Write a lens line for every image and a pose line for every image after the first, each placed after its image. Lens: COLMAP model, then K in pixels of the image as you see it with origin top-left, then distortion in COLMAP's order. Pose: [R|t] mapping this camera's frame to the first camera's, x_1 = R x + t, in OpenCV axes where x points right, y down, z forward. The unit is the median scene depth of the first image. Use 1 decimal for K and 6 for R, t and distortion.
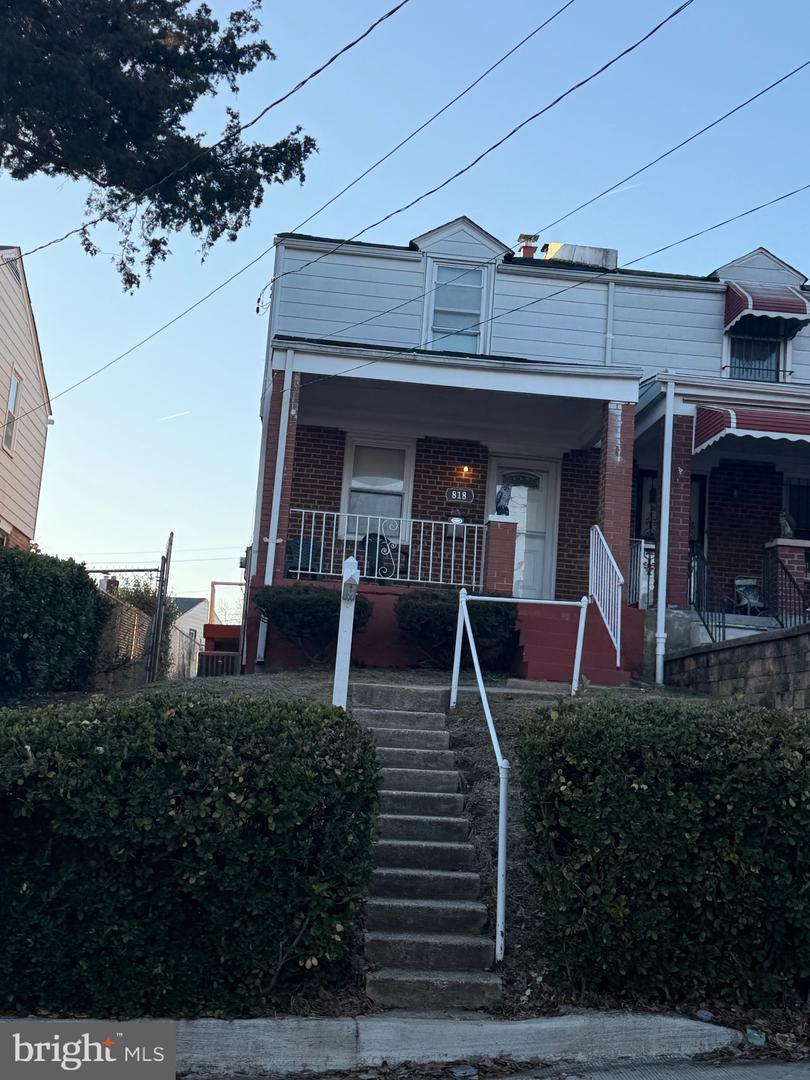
lens RADIAL K [[1280.4, 0, 411.2], [0, 1280.4, 532.0], [0, 0, 1]] dist [0.116713, 0.000000]
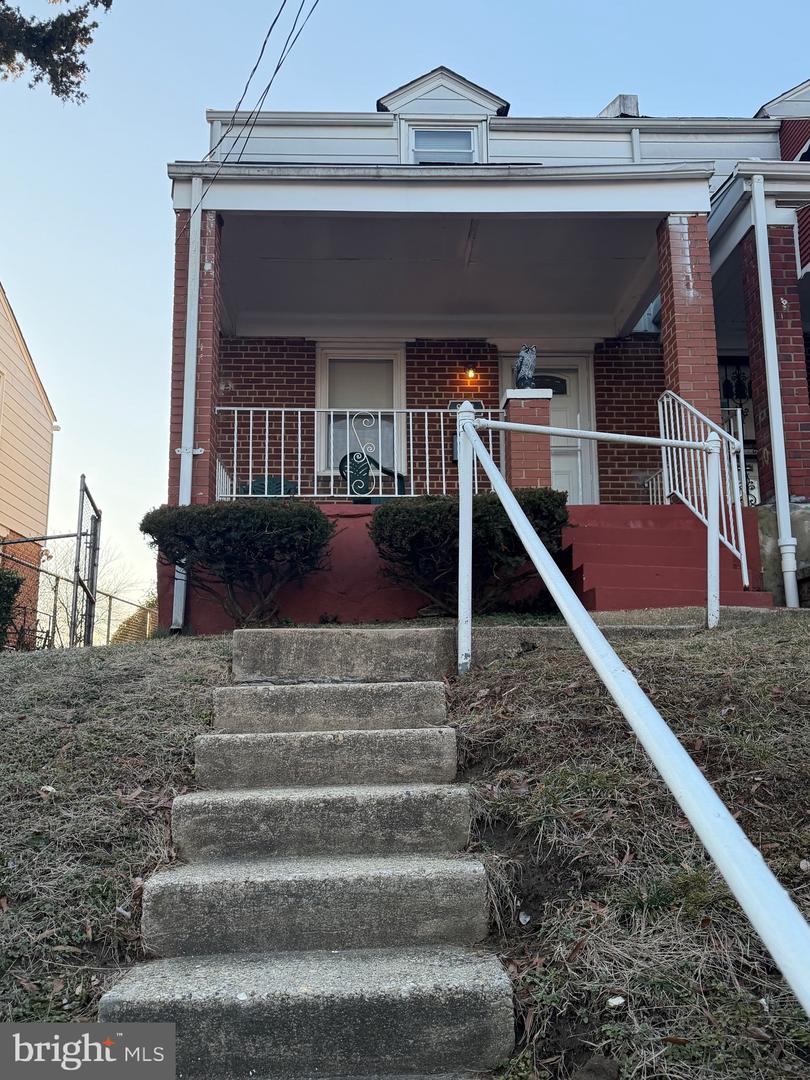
lens RADIAL K [[928.6, 0, 398.4], [0, 928.6, 537.9], [0, 0, 1]] dist [0.075634, -0.055107]
pose [[0.994872, -0.087125, -0.051370, 0.023281], [0.085634, 0.995858, -0.030550, 0.078411], [0.053819, 0.025994, 0.998212, 0.531054]]
